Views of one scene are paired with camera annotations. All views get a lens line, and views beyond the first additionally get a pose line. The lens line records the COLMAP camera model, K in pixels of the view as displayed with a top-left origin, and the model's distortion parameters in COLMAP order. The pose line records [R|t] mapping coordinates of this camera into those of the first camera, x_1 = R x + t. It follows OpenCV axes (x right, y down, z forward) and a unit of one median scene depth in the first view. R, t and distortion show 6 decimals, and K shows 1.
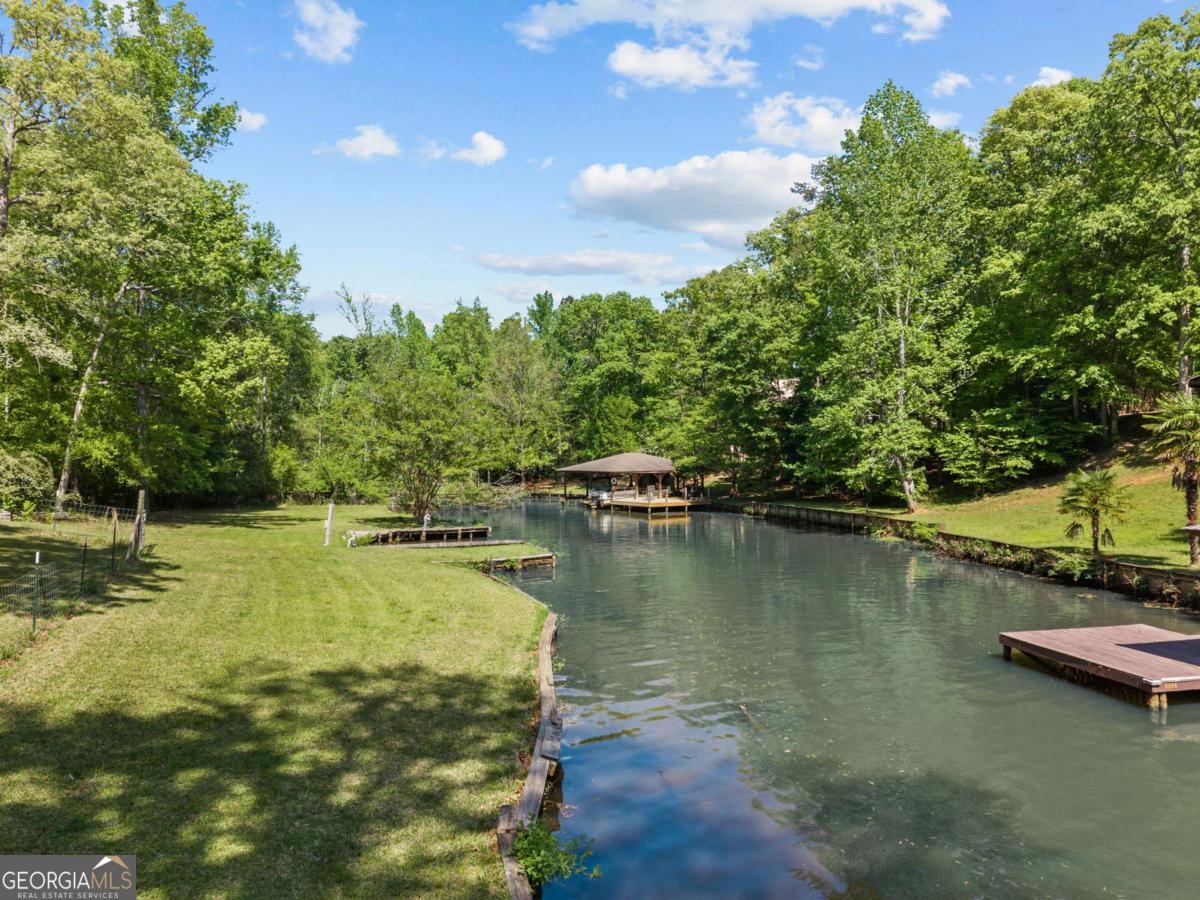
lens RADIAL K [[820.5, 0, 595.3], [0, 820.5, 449.6], [0, 0, 1]] dist [0.043028, -0.039819]
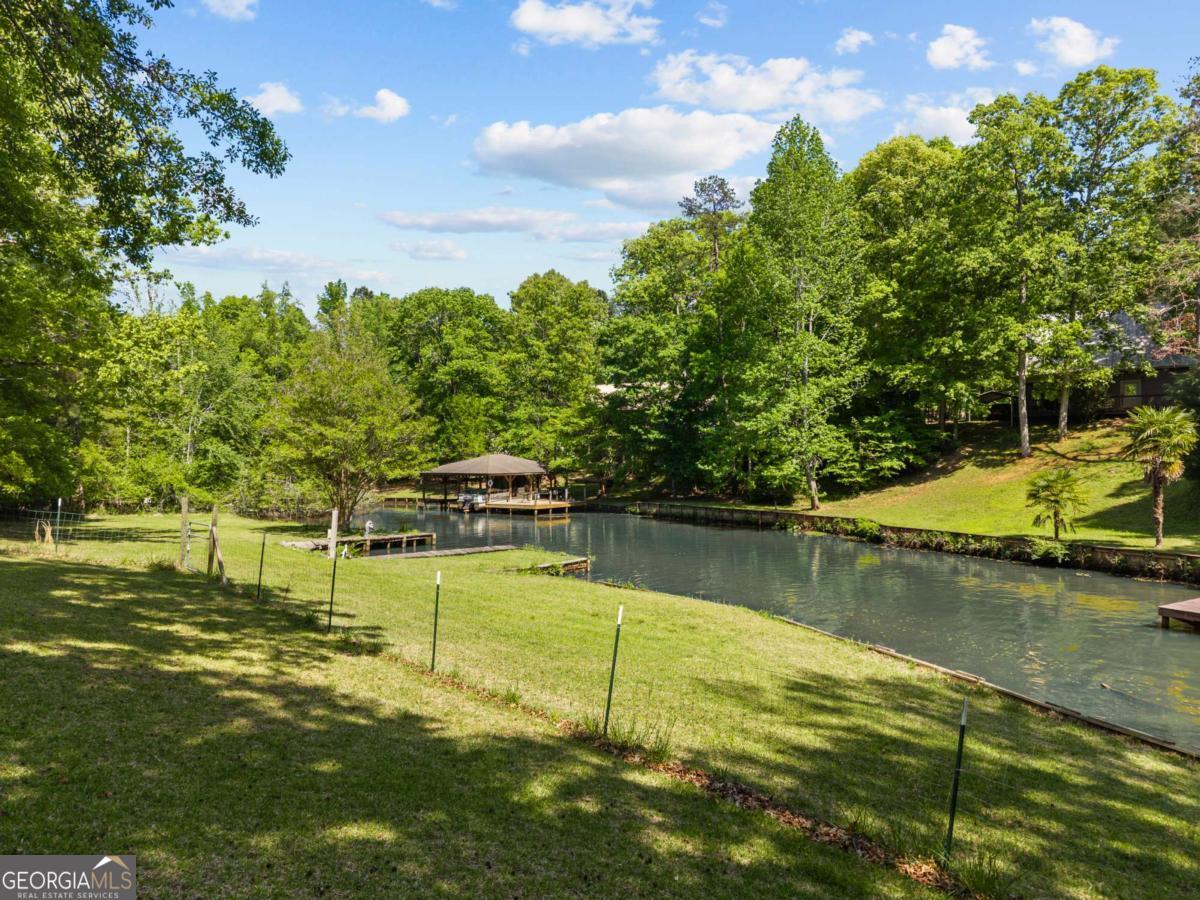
lens RADIAL K [[820.5, 0, 599.4], [0, 820.5, 452.0], [0, 0, 1]] dist [0.043028, -0.039819]
pose [[0.940666, 0.005062, 0.339297, -0.262218], [-0.005062, 0.999987, -0.000884, 0.002177], [-0.339297, -0.000886, 0.940679, 0.061729]]
